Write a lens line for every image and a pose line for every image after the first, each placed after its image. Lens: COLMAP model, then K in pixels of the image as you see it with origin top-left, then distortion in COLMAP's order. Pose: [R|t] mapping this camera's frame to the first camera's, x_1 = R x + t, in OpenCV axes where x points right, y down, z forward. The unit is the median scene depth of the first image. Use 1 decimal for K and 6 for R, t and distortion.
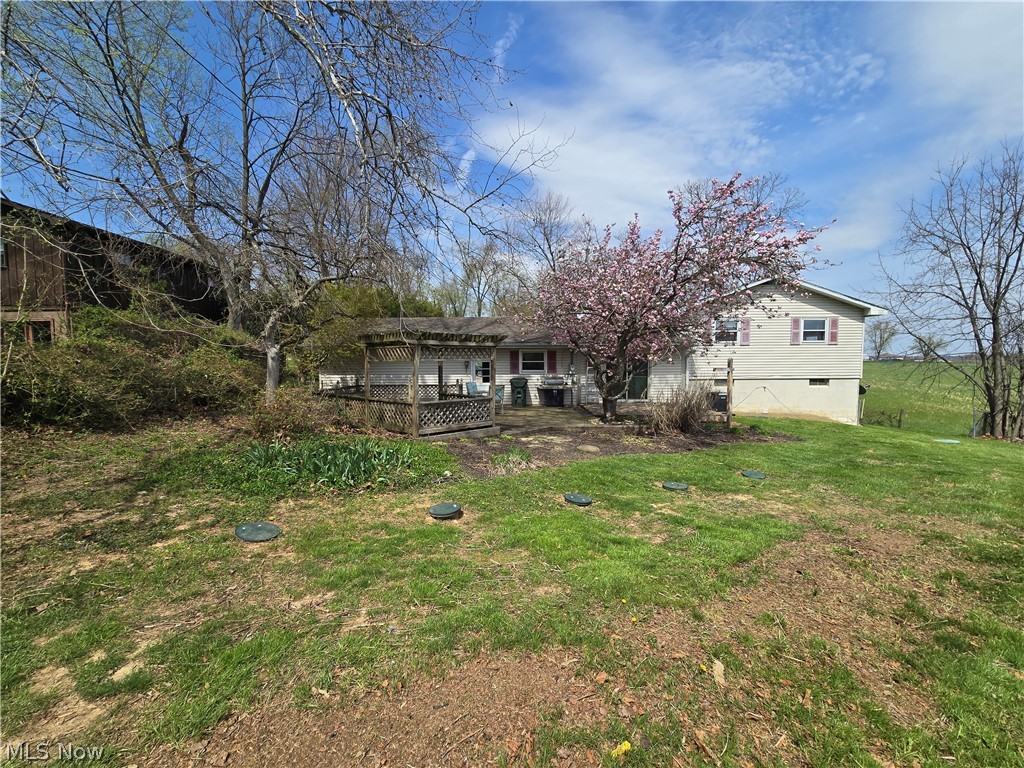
lens RADIAL K [[411.2, 0, 497.3], [0, 411.2, 380.4], [0, 0, 1]] dist [-0.003676, 0.000262]
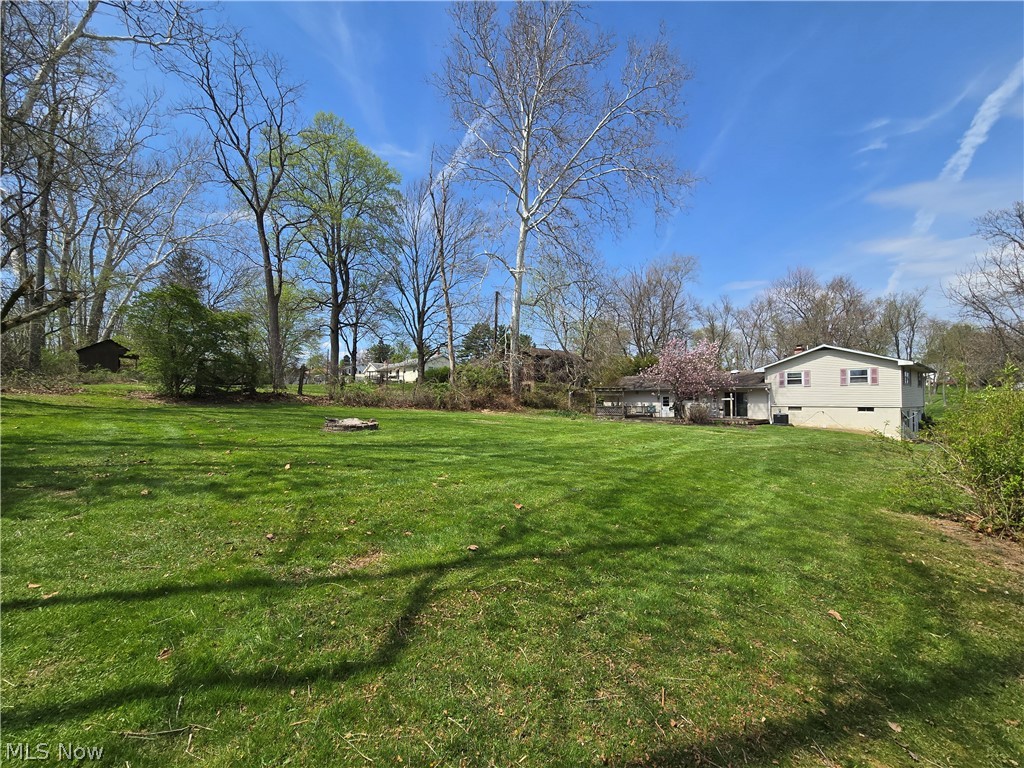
lens RADIAL K [[411.2, 0, 511.3], [0, 411.2, 383.3], [0, 0, 1]] dist [-0.003676, 0.000262]
pose [[0.649054, -0.025317, -0.760321, 1.101597], [-0.039411, 0.996985, -0.066841, 0.062943], [0.759720, 0.073348, 0.646100, -1.032267]]
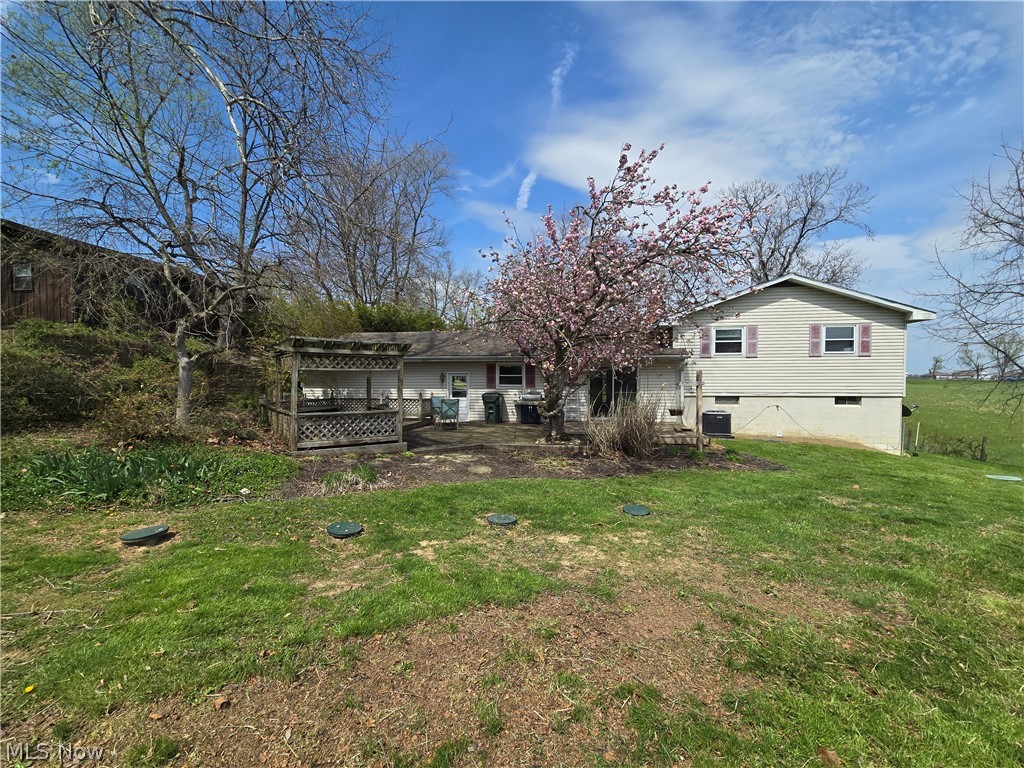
lens RADIAL K [[411.2, 0, 512.9], [0, 411.2, 388.1], [0, 0, 1]] dist [-0.003676, 0.000262]
pose [[0.990364, 0.007500, -0.138287, 0.224316], [-0.011037, 0.999631, -0.024823, 0.006608], [0.138050, 0.026110, 0.990081, 0.074921]]
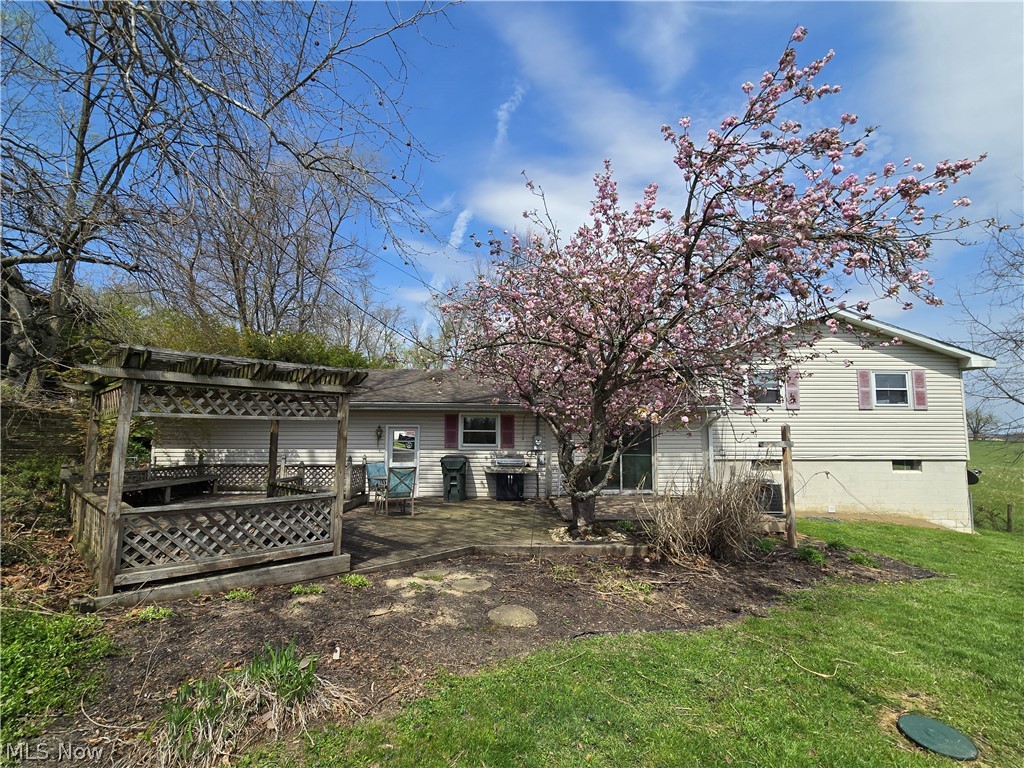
lens RADIAL K [[462.2, 0, 503.8], [0, 462.2, 391.3], [0, 0, 1]] dist [0.000573, 0.000519]
pose [[0.999591, 0.011967, 0.025989, 0.106987], [-0.008139, 0.989737, -0.142668, -0.002566], [-0.027429, 0.142398, 0.989429, 0.255963]]
